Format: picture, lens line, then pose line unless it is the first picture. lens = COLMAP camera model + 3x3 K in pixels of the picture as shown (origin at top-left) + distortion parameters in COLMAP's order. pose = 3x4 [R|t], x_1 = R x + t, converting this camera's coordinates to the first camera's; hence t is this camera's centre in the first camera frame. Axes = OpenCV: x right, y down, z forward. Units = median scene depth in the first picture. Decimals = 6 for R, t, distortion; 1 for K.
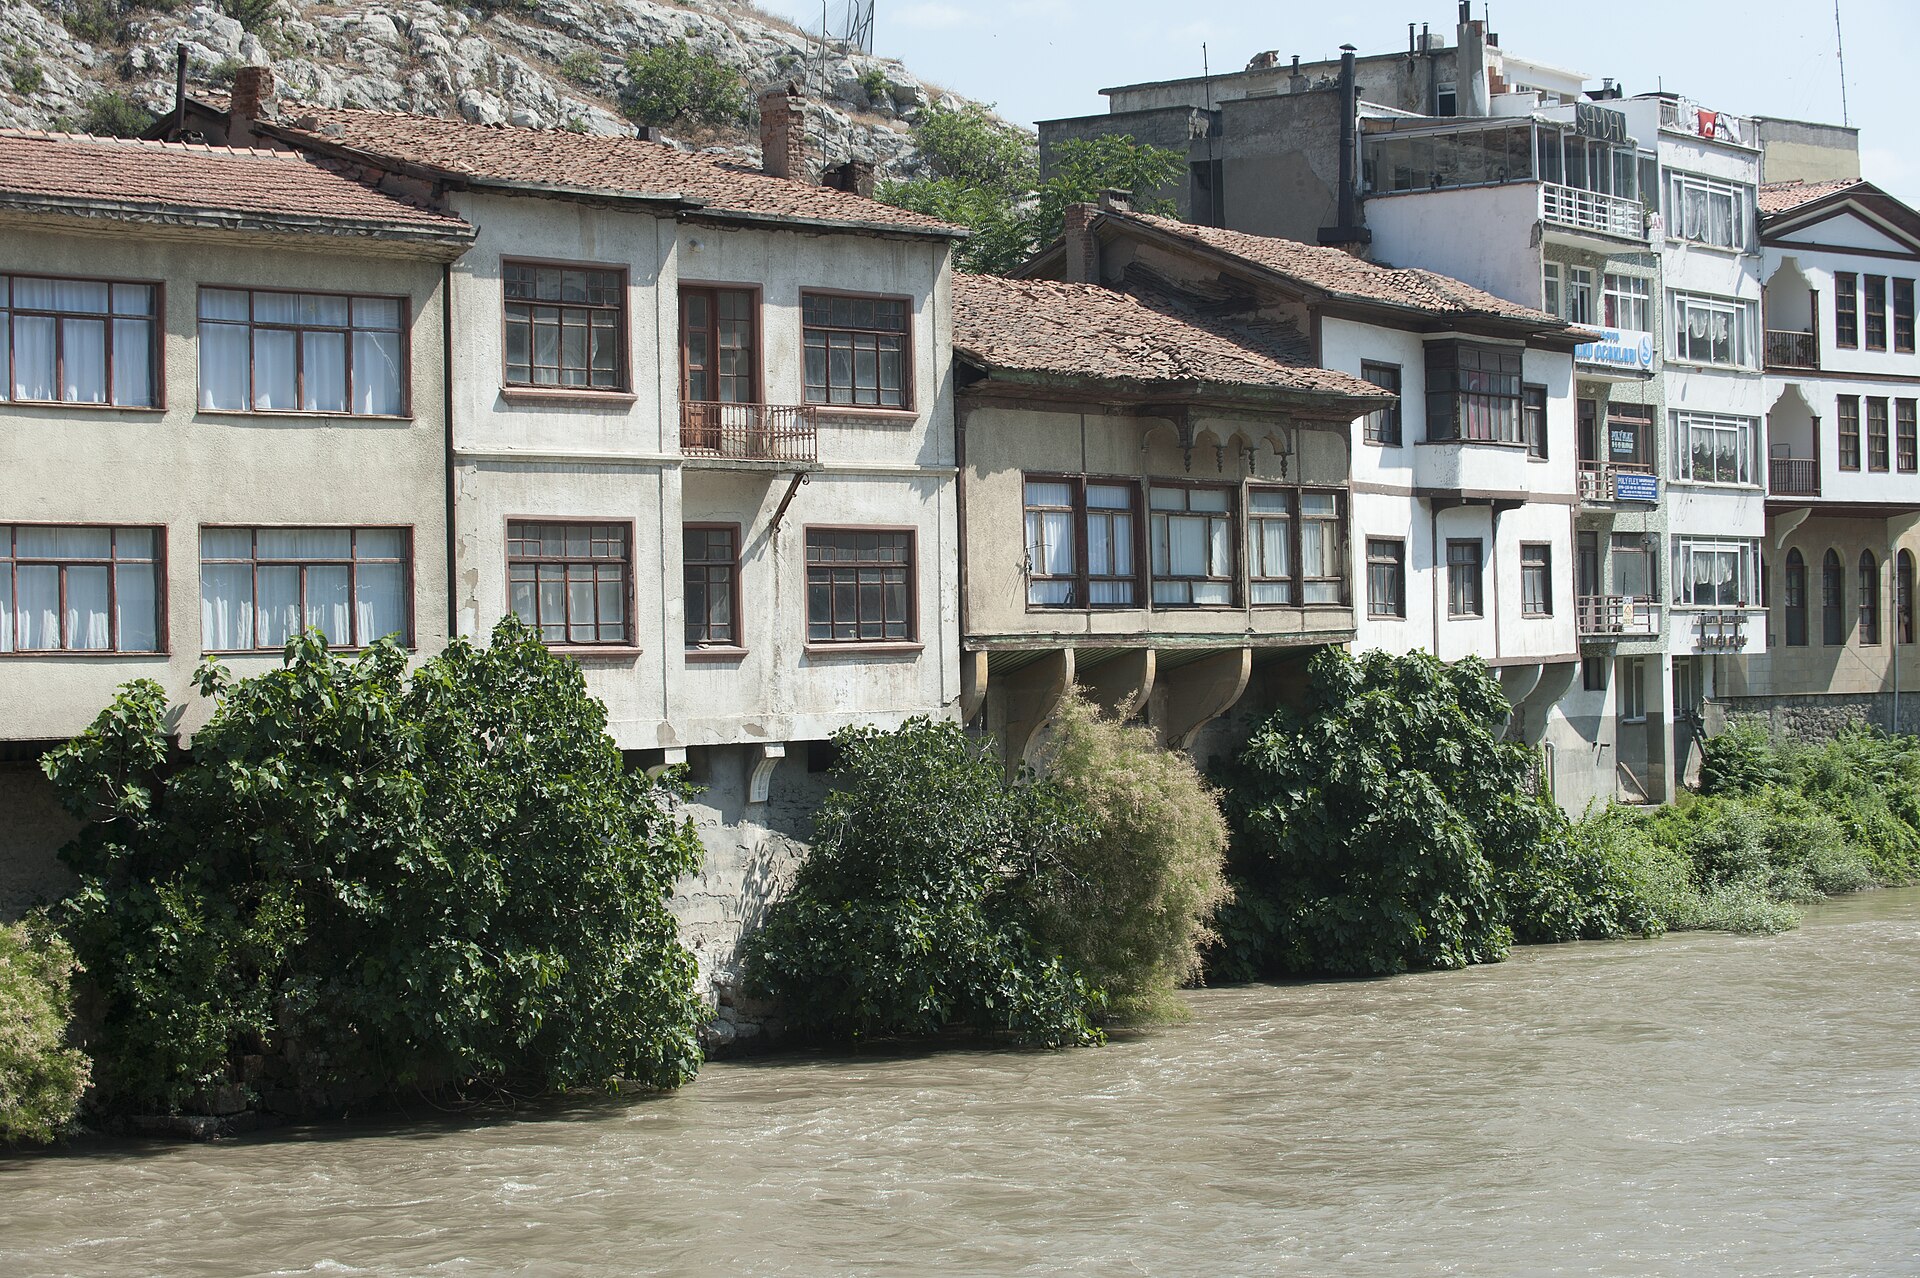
lens RADIAL K [[4056.0, 0, 960.0], [0, 4056.0, 639.0], [0, 0, 1]] dist [-0.222074, -0.188026]
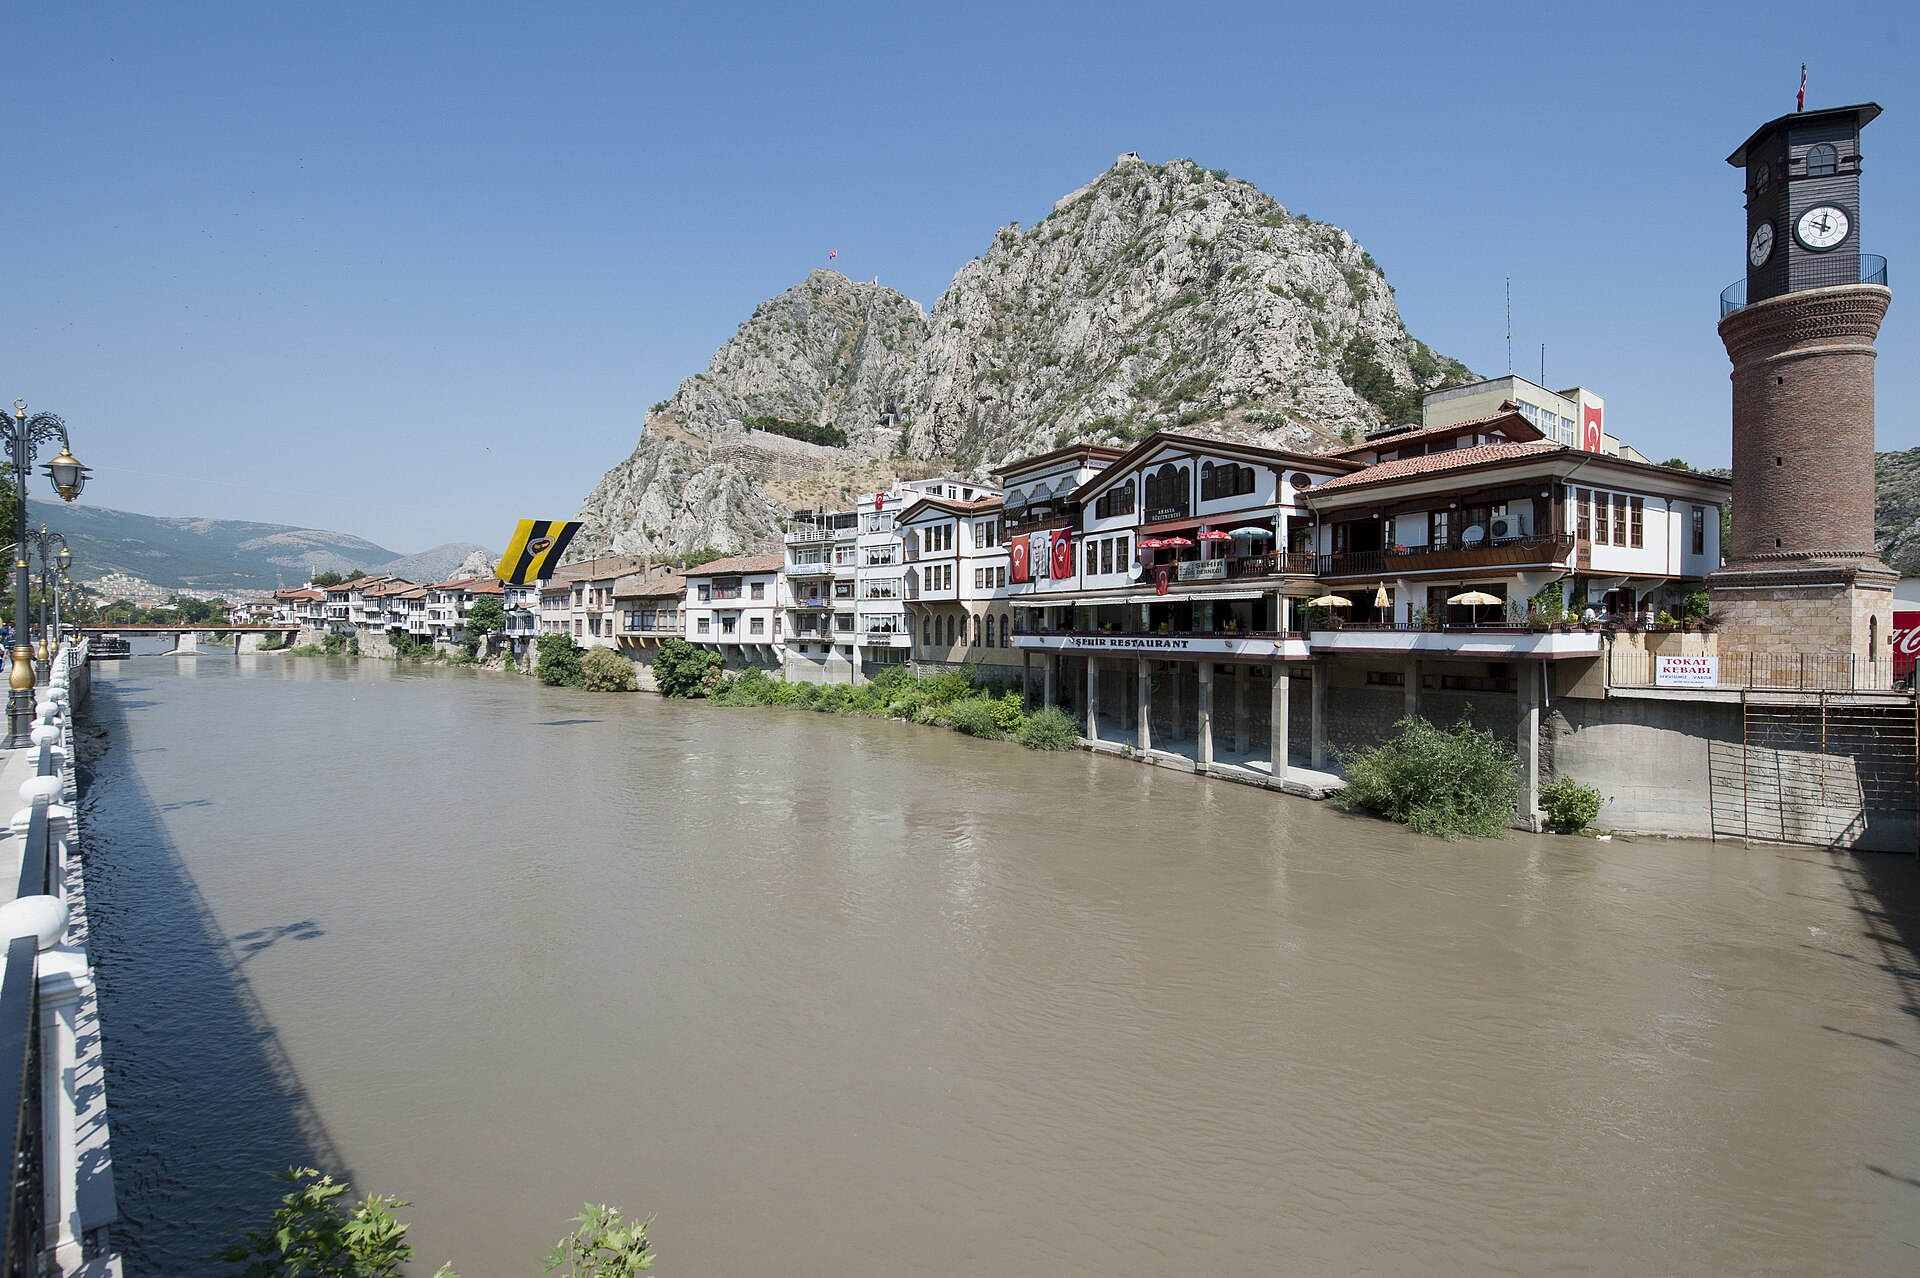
lens RADIAL K [[853.8, 0, 952.8], [0, 853.8, 627.6], [0, 0, 1]] dist [-0.008492, -0.000221]
pose [[-0.109678, 0.014142, -0.993867, 0.911664], [-0.003004, 0.999889, 0.014559, -0.023288], [0.993963, 0.004583, -0.109624, 1.121848]]
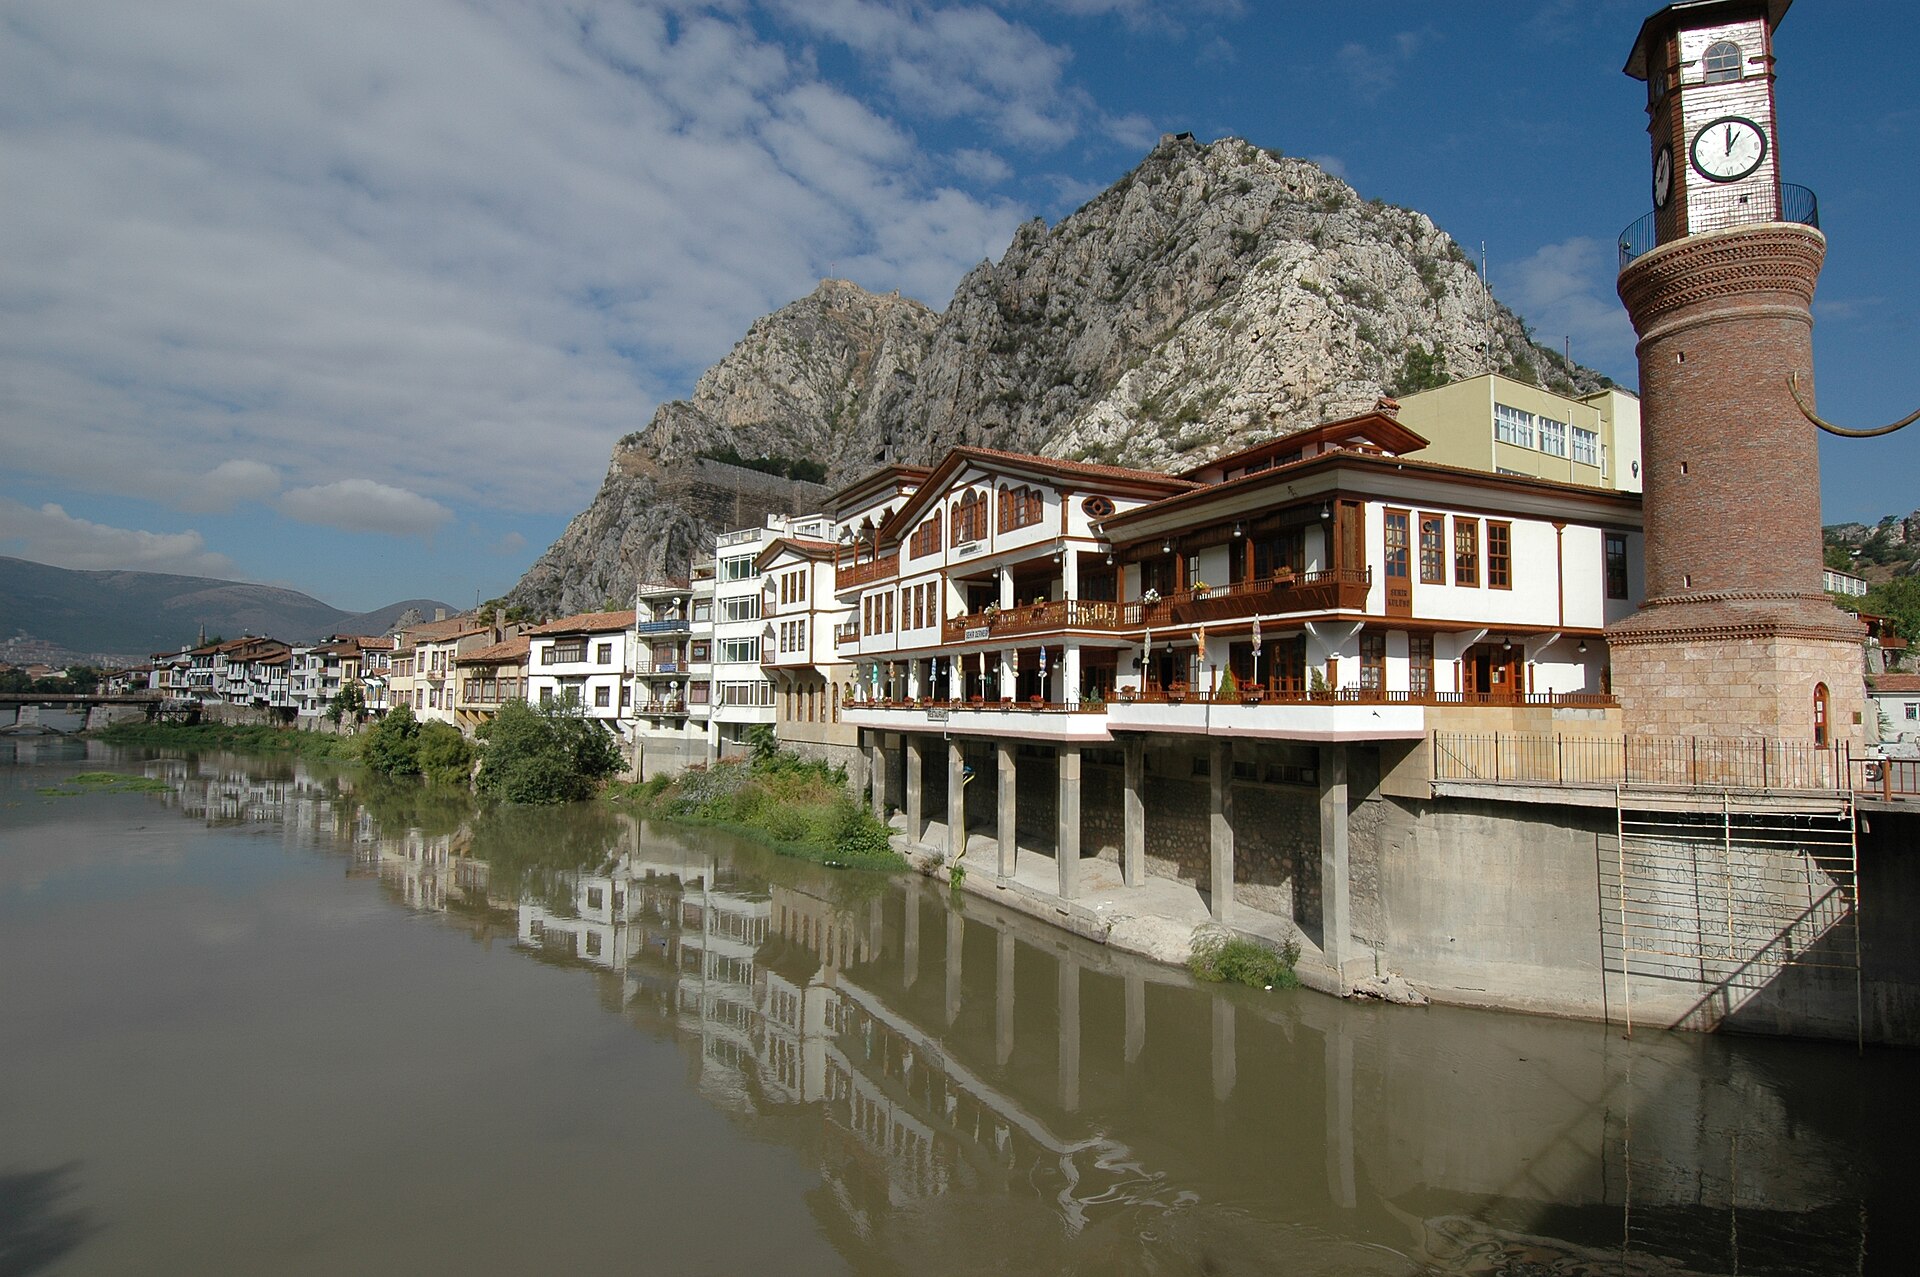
lens RADIAL K [[1022.0, 0, 960.0], [0, 1022.0, 638.5], [0, 0, 1]] dist [0.049282, -0.044799]
pose [[-0.155058, -0.046959, -0.986789, 0.865823], [-0.006085, 0.998896, -0.046579, -0.021875], [0.987887, -0.001218, -0.155172, 1.242328]]
